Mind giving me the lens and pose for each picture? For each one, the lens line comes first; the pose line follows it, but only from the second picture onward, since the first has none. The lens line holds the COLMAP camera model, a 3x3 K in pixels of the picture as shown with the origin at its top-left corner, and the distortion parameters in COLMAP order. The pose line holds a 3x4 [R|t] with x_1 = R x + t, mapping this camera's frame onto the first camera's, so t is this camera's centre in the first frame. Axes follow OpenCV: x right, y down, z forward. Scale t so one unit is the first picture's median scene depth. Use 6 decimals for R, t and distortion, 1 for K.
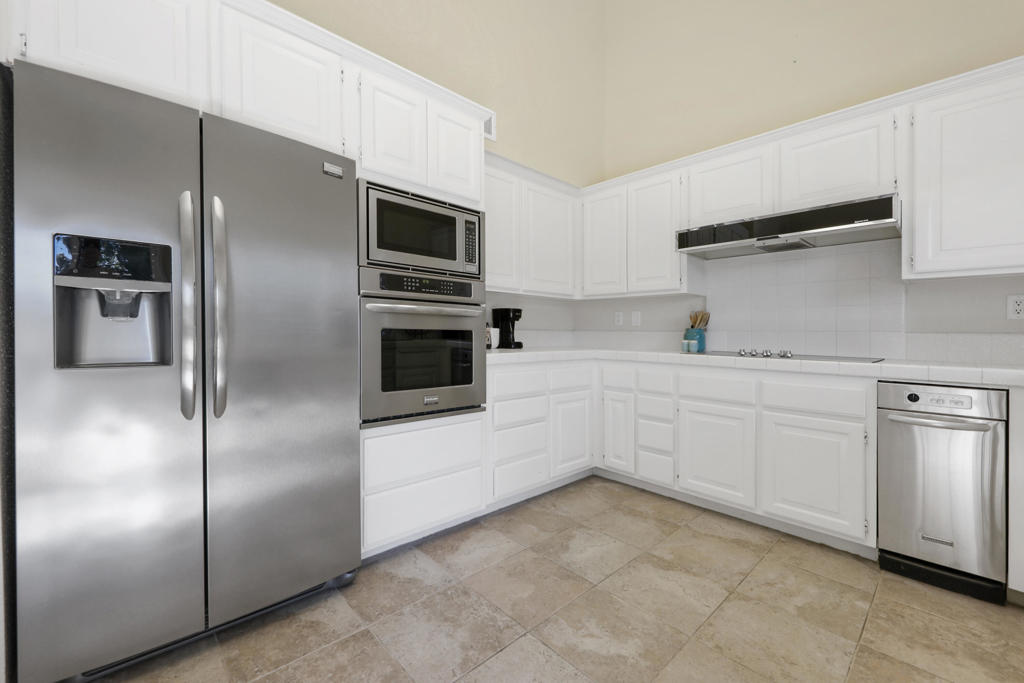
lens RADIAL K [[417.1, 0, 513.3], [0, 417.1, 335.3], [0, 0, 1]] dist [-0.000362, -0.000307]
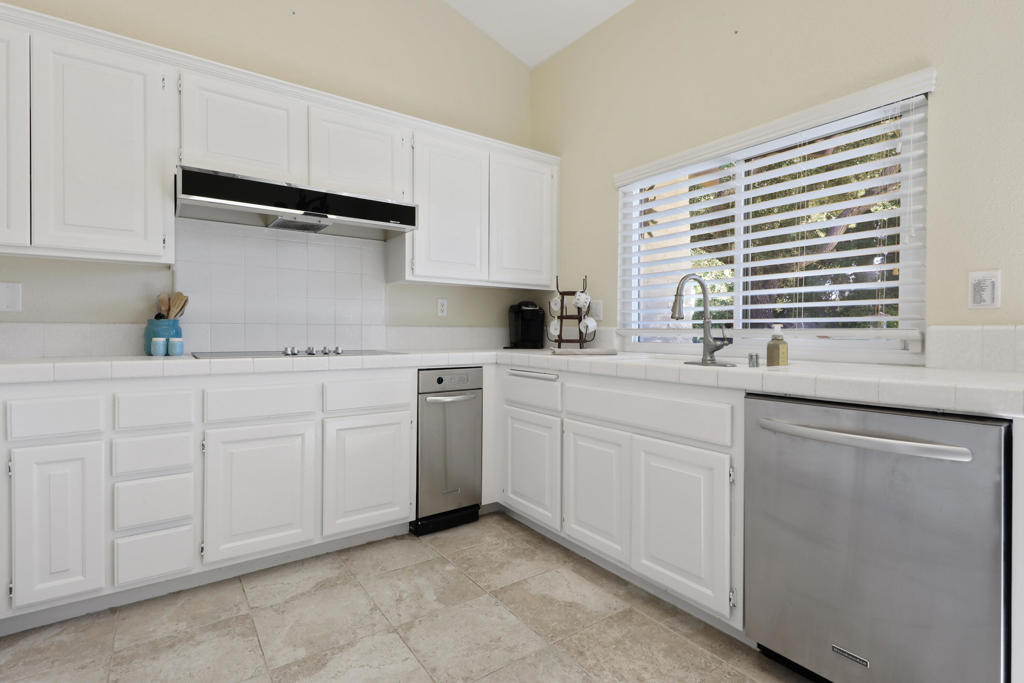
lens RADIAL K [[497.7, 0, 513.4], [0, 497.7, 329.1], [0, 0, 1]] dist [0.014075, -0.000750]
pose [[0.129619, -0.005071, 0.991551, -0.362927], [0.002724, 0.999985, 0.004758, -0.004559], [-0.991560, 0.002085, 0.129631, 0.495891]]
